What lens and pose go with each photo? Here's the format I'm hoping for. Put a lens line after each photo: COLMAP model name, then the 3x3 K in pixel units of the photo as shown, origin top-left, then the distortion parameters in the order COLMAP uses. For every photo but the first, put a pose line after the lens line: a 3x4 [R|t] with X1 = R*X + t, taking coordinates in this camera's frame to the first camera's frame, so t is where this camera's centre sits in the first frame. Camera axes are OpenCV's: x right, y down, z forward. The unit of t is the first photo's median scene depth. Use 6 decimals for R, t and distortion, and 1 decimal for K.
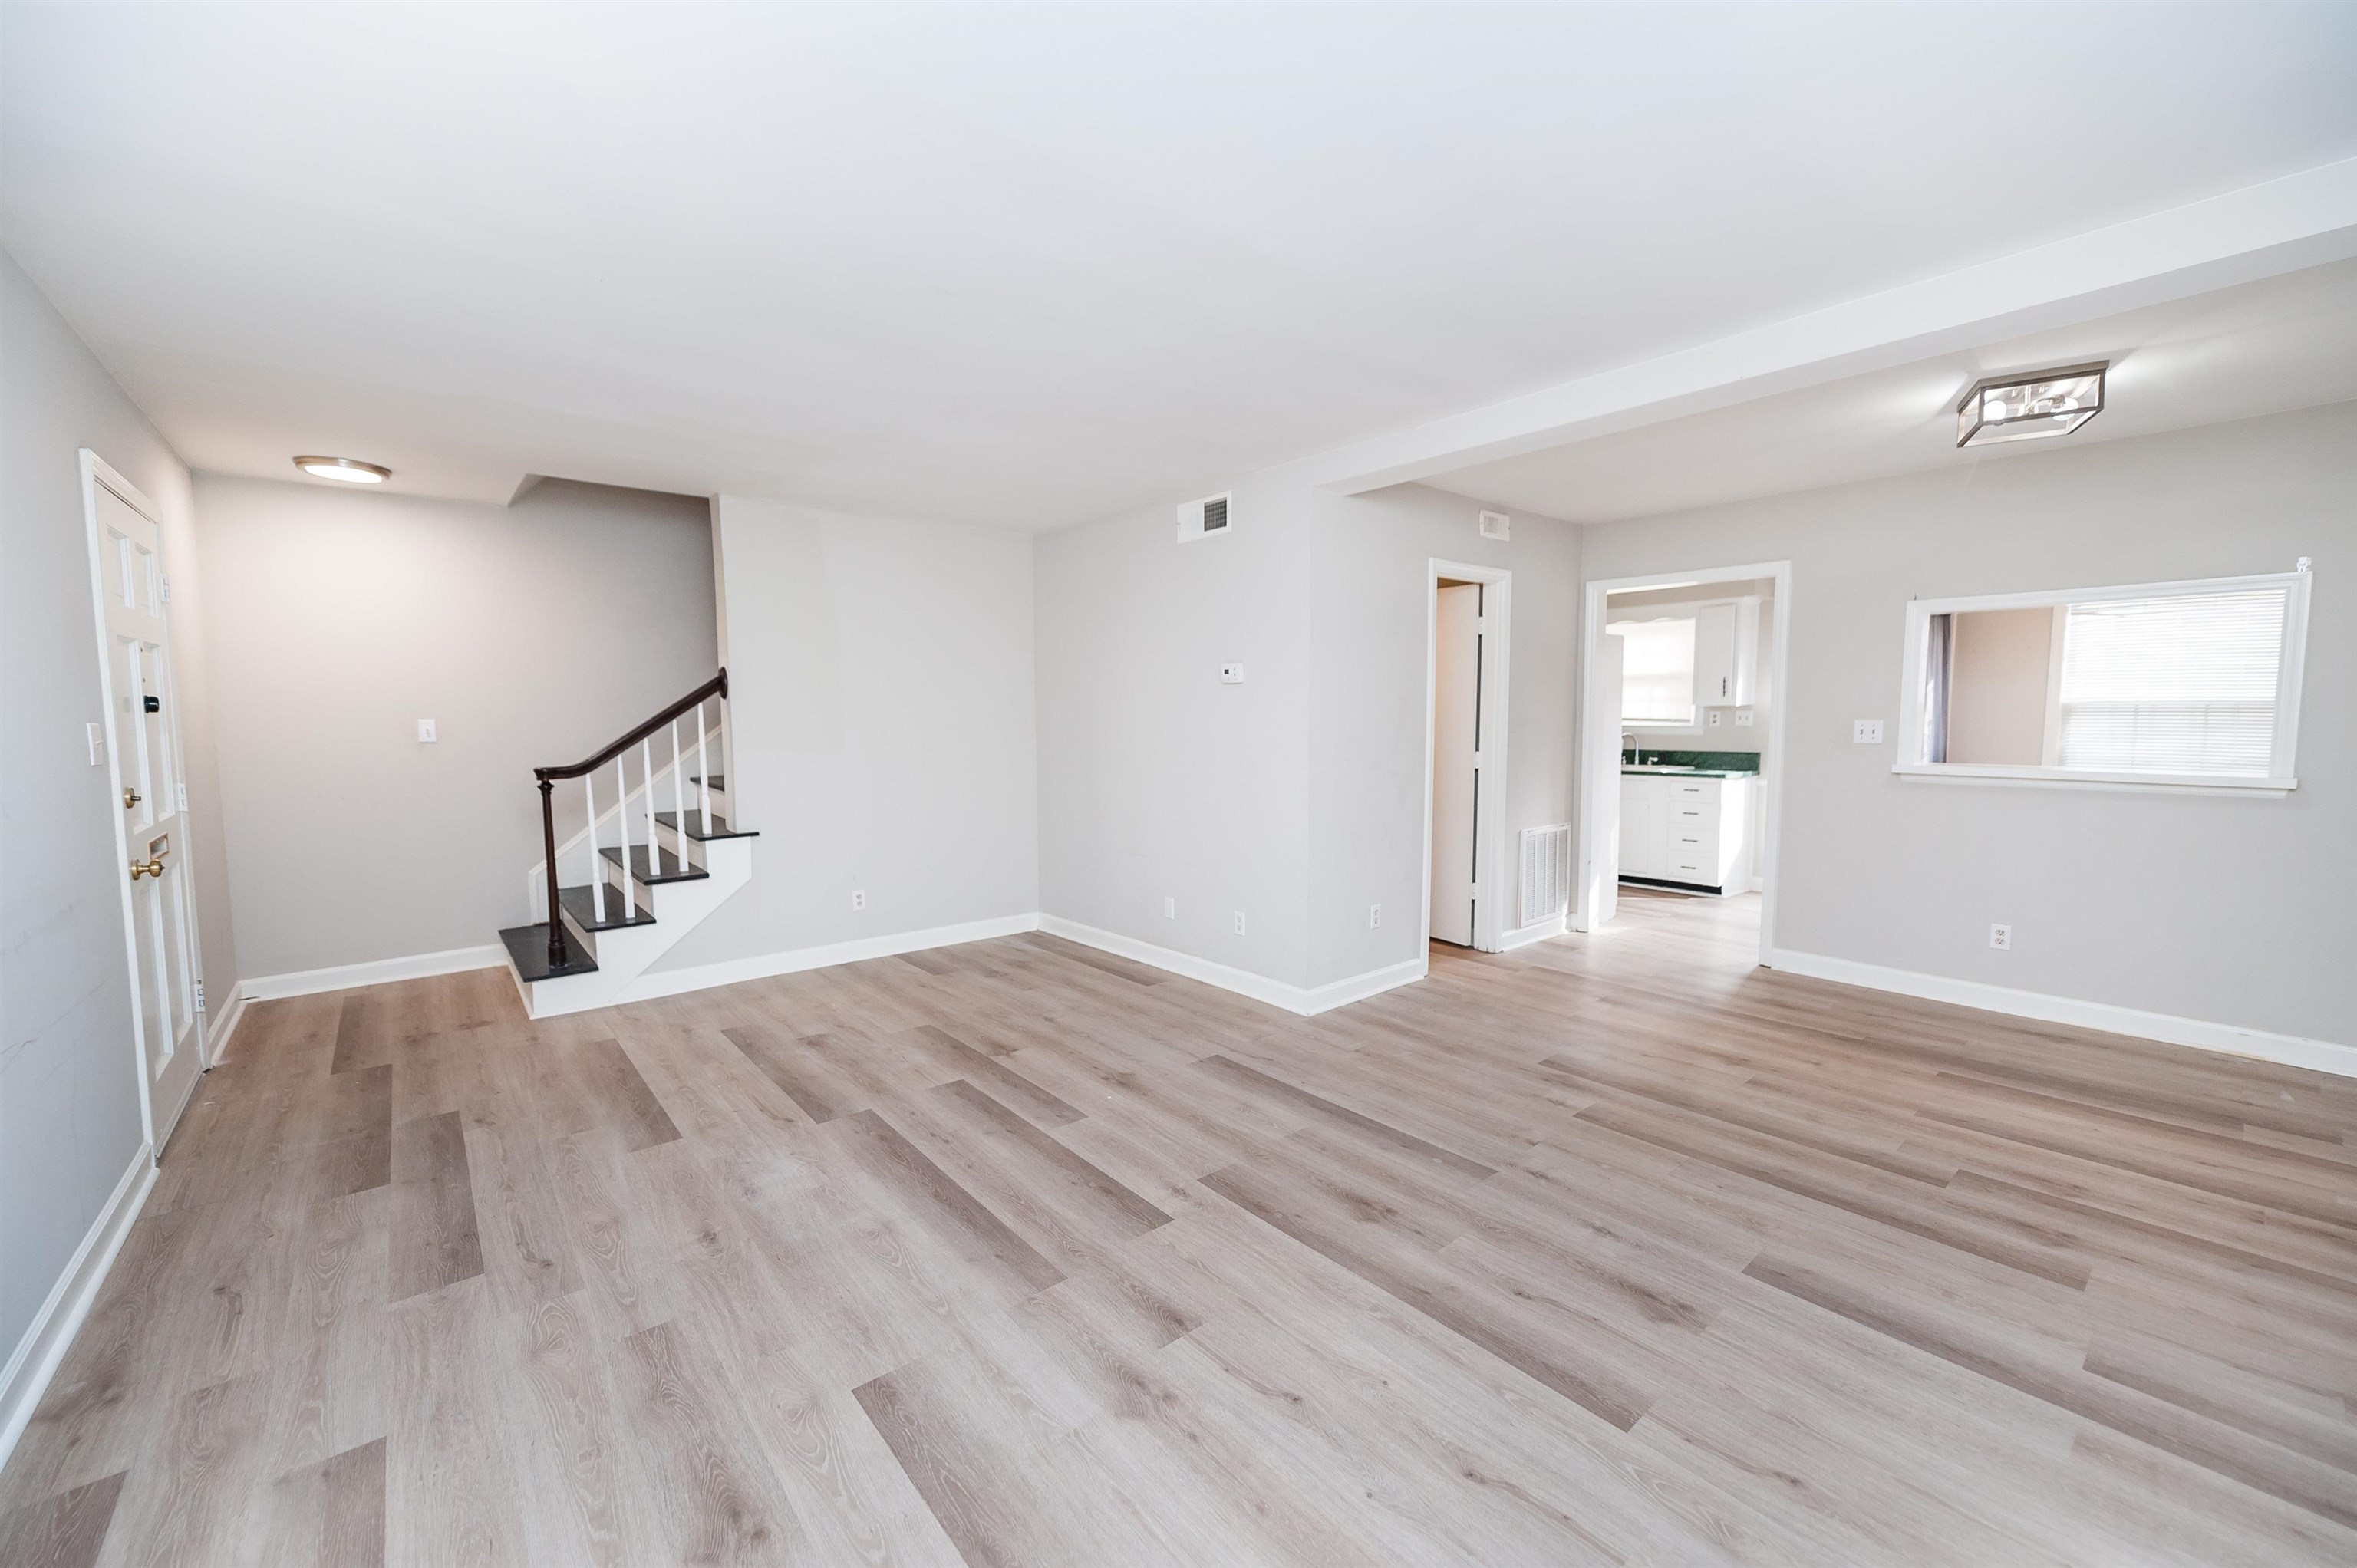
lens RADIAL K [[925.3, 0, 1183.6], [0, 925.3, 789.8], [0, 0, 1]] dist [0.012807, -0.005667]
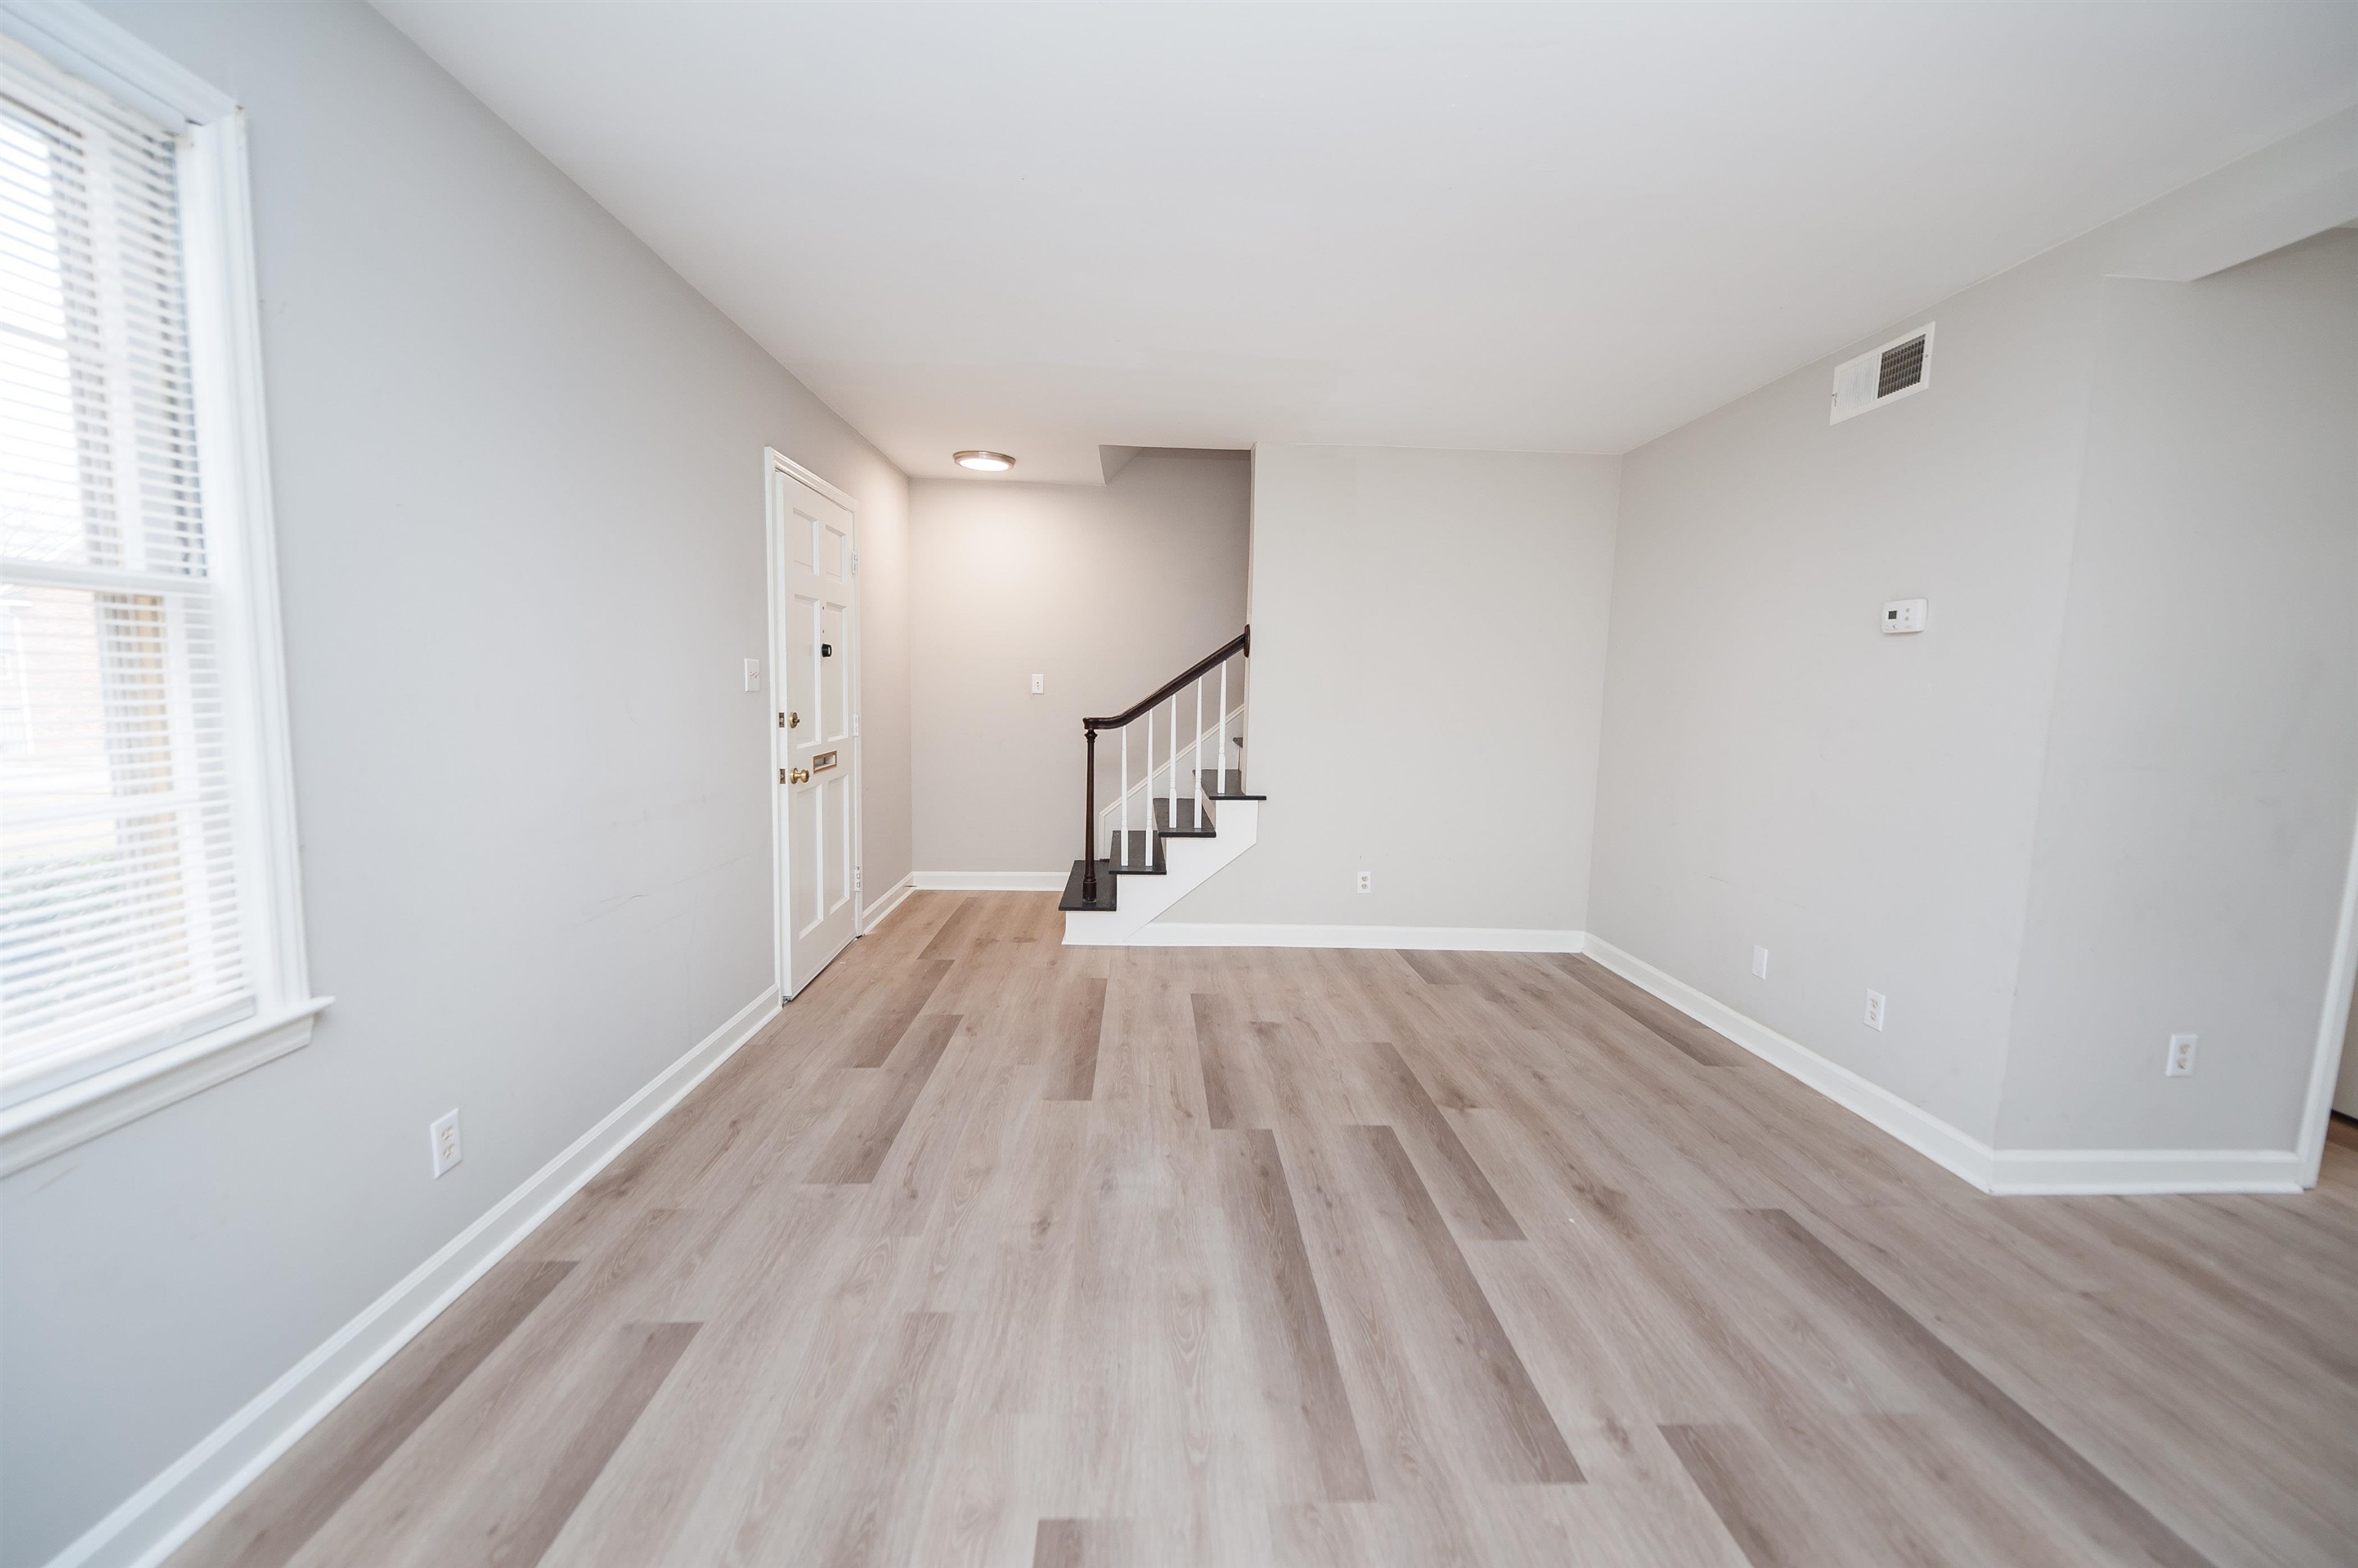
lens RADIAL K [[931.6, 0, 1183.2], [0, 931.6, 788.9], [0, 0, 1]] dist [0.016011, -0.007454]
pose [[0.788047, 0.091191, -0.608823, 0.078217], [-0.079510, 0.995761, 0.046232, 0.000158], [0.610458, 0.011974, 0.791958, 0.231804]]
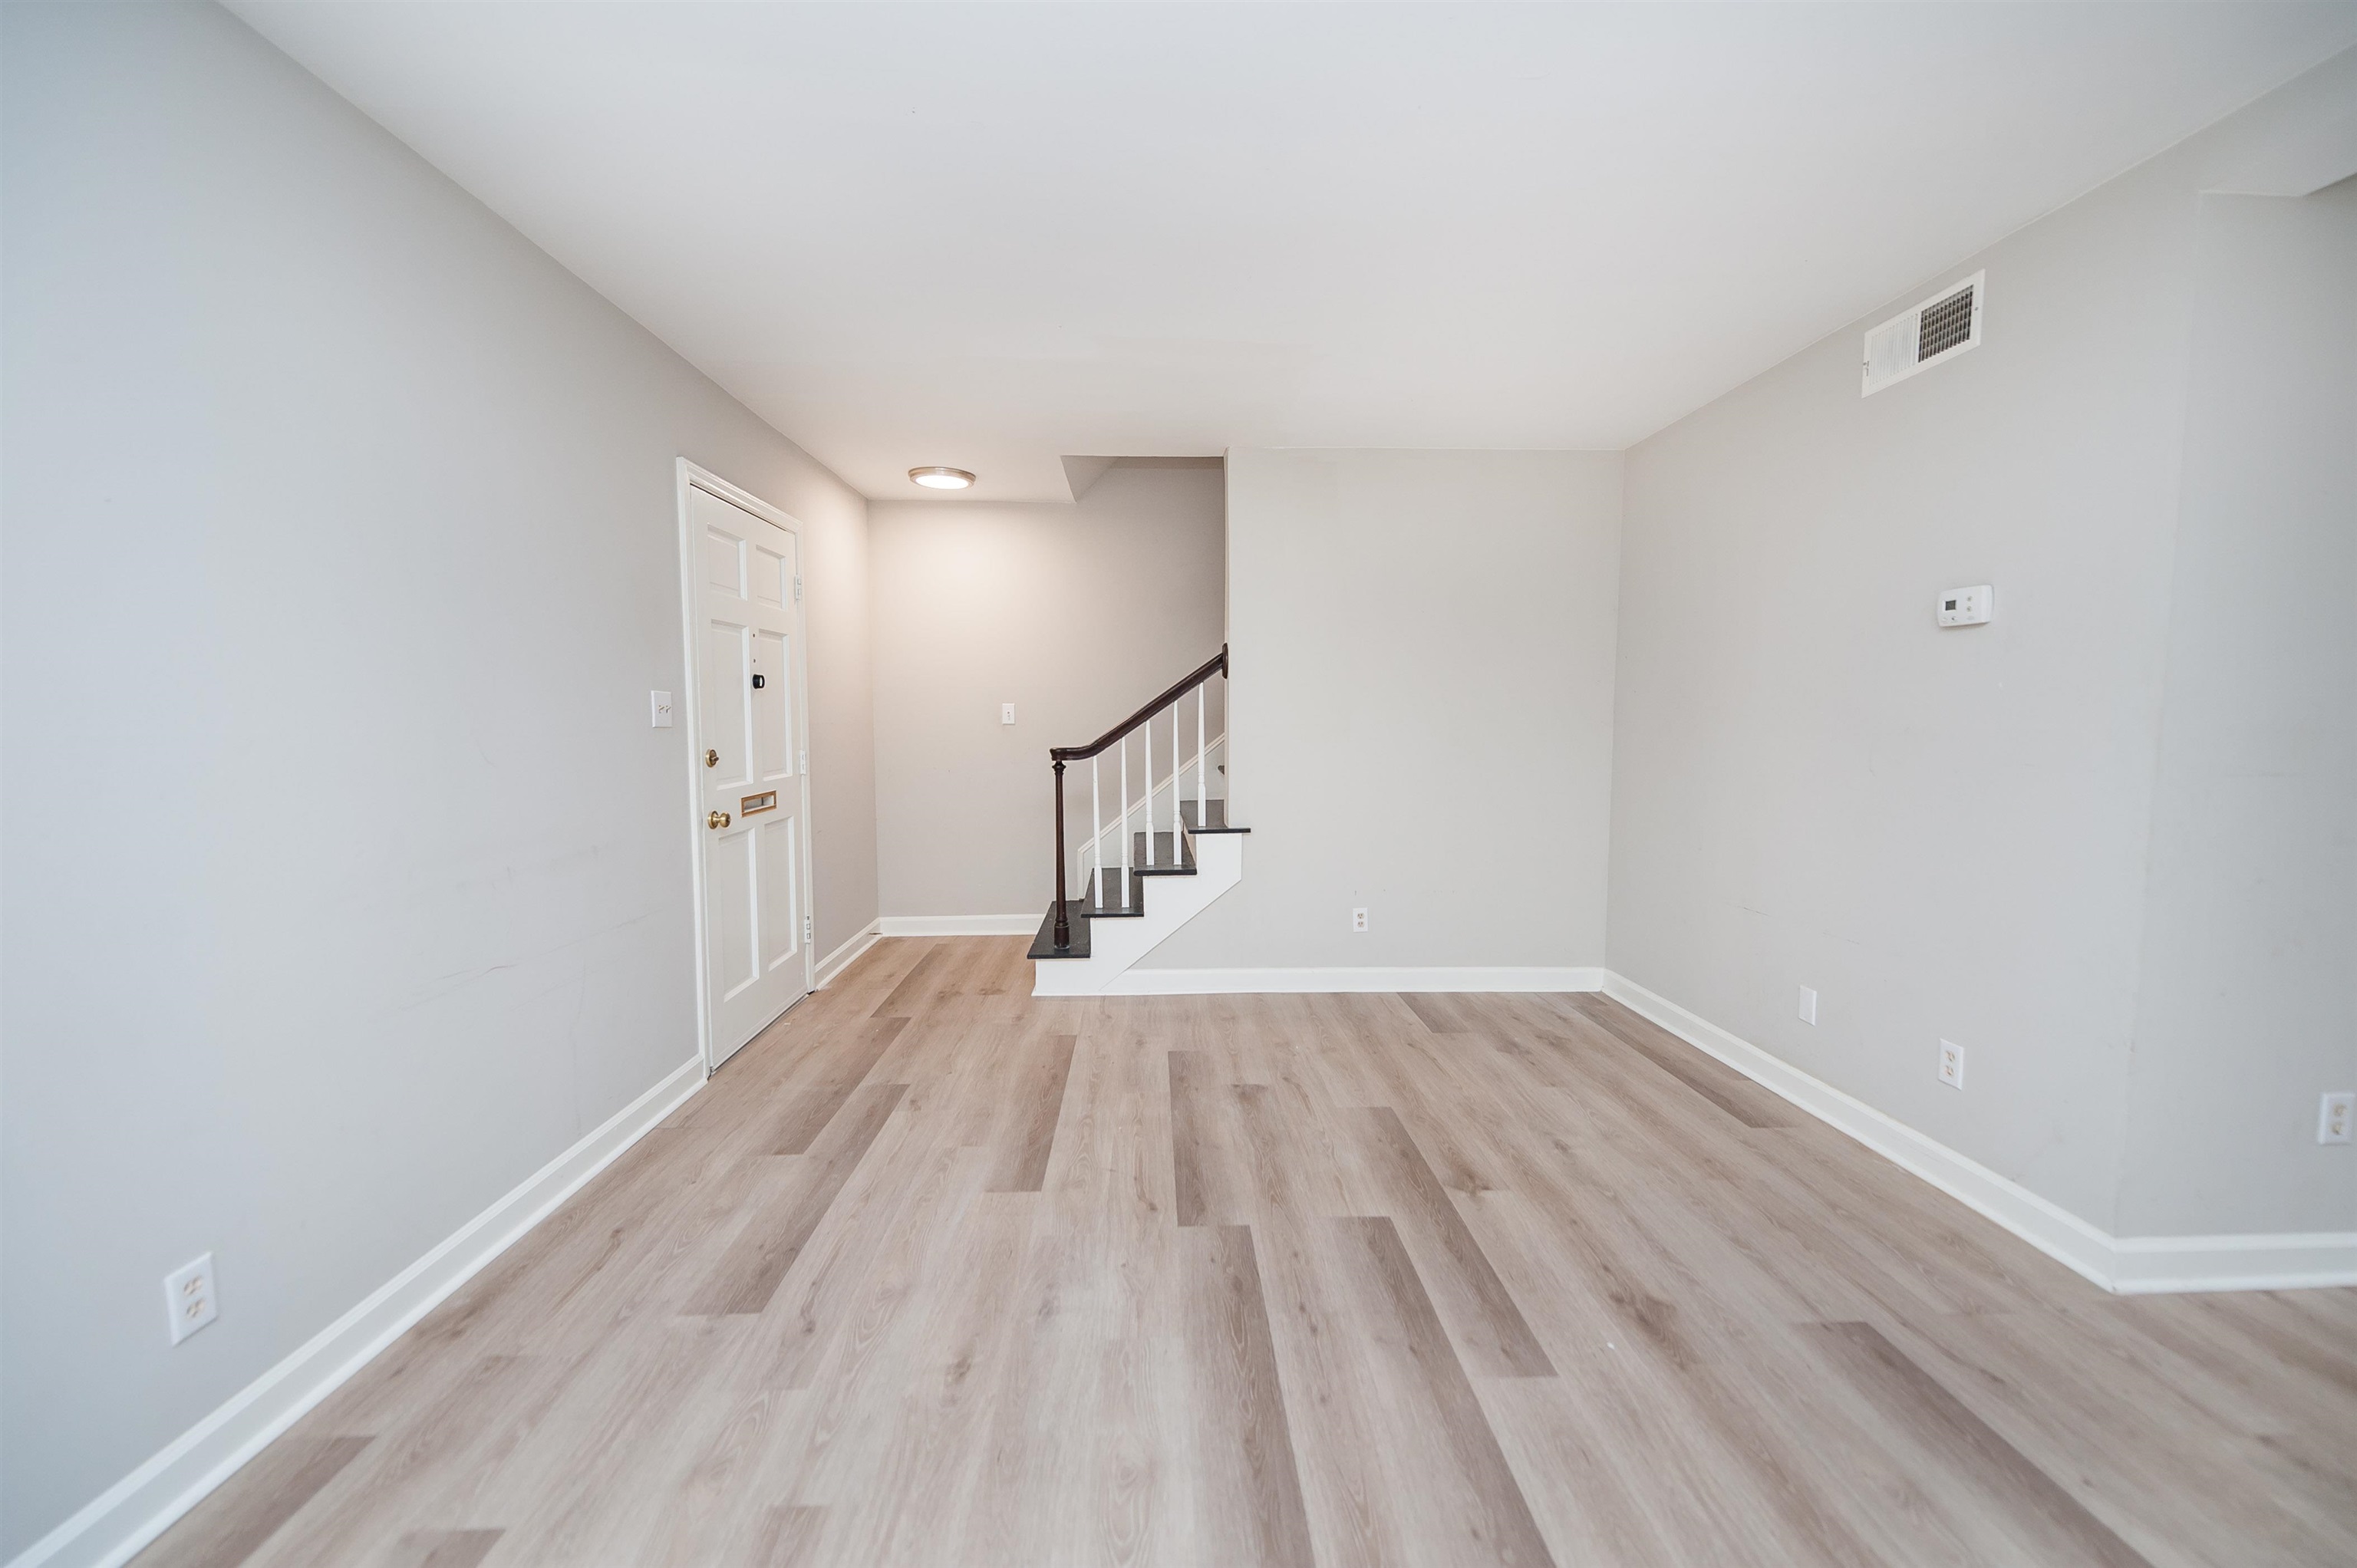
lens RADIAL K [[925.3, 0, 1183.6], [0, 925.3, 789.8], [0, 0, 1]] dist [0.012807, -0.005667]
pose [[0.785232, 0.052719, -0.616953, 0.042487], [-0.054479, 0.998387, 0.015975, -0.002349], [0.616800, 0.021067, 0.786838, 0.339312]]
